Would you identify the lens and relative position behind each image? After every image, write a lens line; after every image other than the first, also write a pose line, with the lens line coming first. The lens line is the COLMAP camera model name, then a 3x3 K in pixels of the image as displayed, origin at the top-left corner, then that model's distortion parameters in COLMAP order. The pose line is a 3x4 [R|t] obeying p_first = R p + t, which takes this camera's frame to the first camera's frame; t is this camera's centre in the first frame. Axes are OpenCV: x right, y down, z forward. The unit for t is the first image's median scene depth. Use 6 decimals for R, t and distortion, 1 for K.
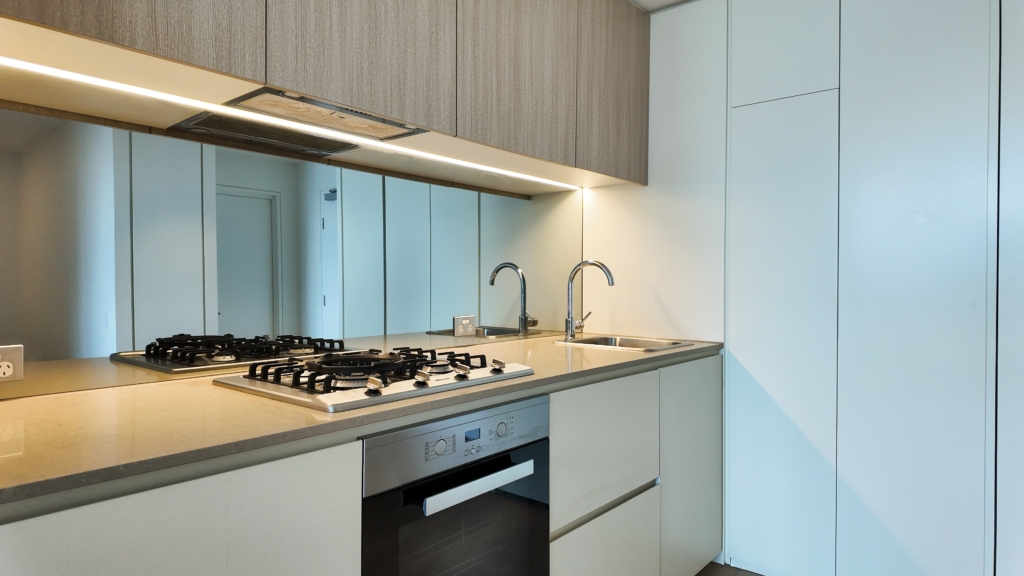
lens RADIAL K [[618.4, 0, 505.7], [0, 618.4, 292.6], [0, 0, 1]] dist [0.018475, -0.000706]
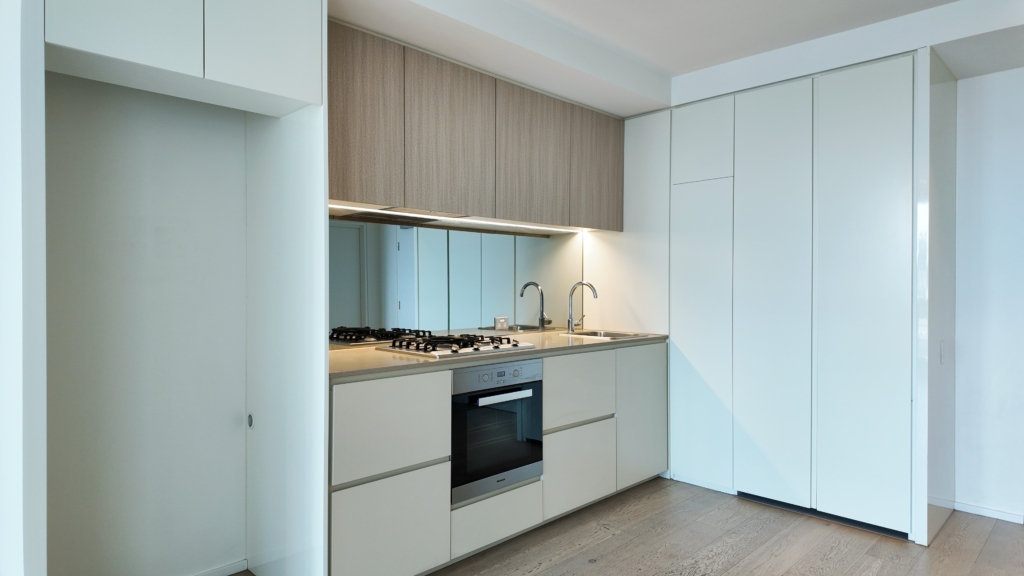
lens RADIAL K [[618.4, 0, 516.2], [0, 618.4, 288.0], [0, 0, 1]] dist [0.018475, -0.000706]
pose [[0.997927, 0.000527, -0.064354, 0.092409], [-0.001310, 0.999926, -0.012136, -0.023538], [0.064343, 0.012195, 0.997853, -0.754956]]
